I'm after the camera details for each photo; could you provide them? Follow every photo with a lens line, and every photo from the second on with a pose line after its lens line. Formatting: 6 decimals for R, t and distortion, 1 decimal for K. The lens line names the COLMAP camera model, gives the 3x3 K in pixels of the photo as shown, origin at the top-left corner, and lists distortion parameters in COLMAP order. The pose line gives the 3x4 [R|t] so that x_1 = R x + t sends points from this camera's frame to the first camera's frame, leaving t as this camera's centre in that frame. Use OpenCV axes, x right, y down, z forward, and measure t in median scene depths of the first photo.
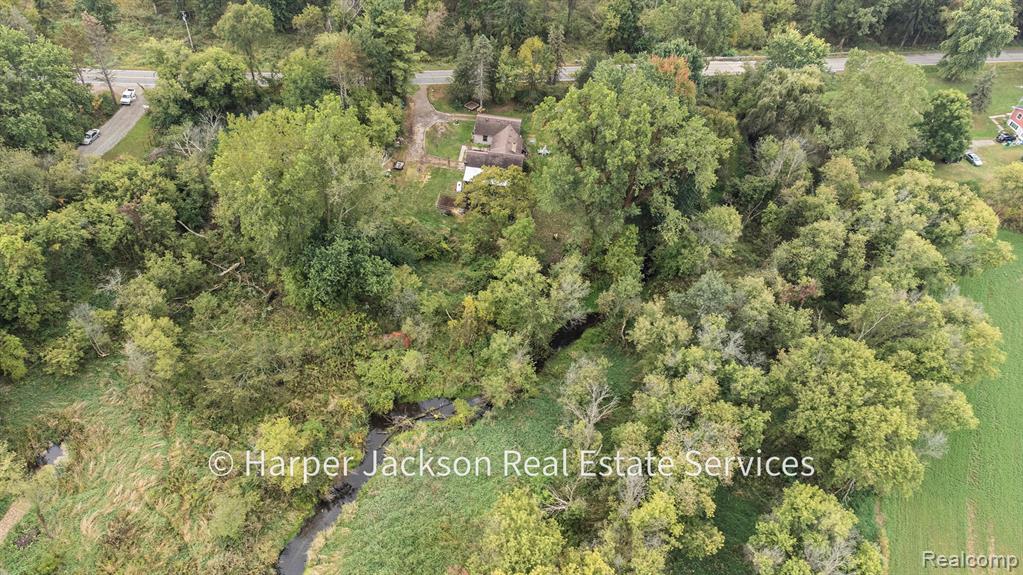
lens RADIAL K [[763.0, 0, 511.5], [0, 763.0, 287.5], [0, 0, 1]] dist [0.050488, -0.005525]
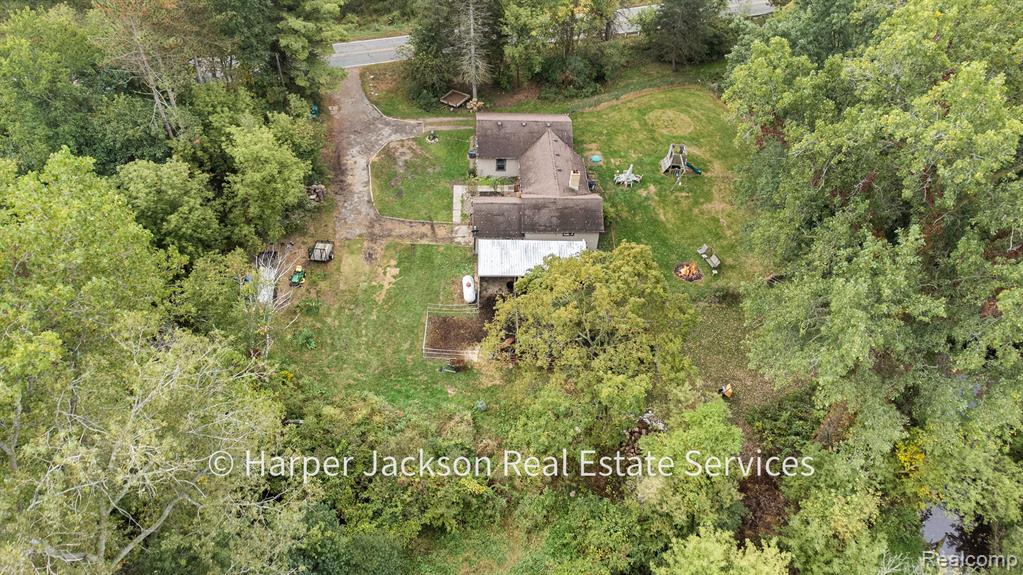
lens RADIAL K [[767.1, 0, 511.5], [0, 767.1, 287.5], [0, 0, 1]] dist [0.005110, 0.102917]
pose [[0.990109, -0.123223, 0.067084, -0.068931], [0.122322, 0.992338, 0.017393, -0.128705], [-0.068713, -0.009015, 0.997596, 0.534697]]
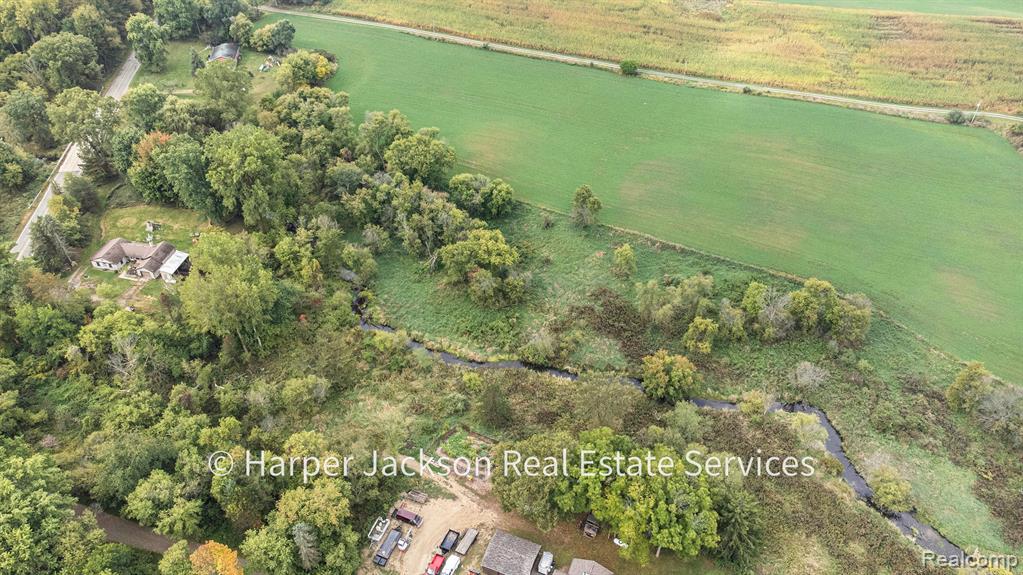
lens RADIAL K [[767.1, 0, 511.5], [0, 767.1, 287.5], [0, 0, 1]] dist [0.005110, 0.102917]
pose [[0.091488, -0.701957, 0.706319, -0.949557], [0.668544, 0.568976, 0.478868, -0.360024], [-0.738023, 0.428395, 0.521344, -0.175081]]
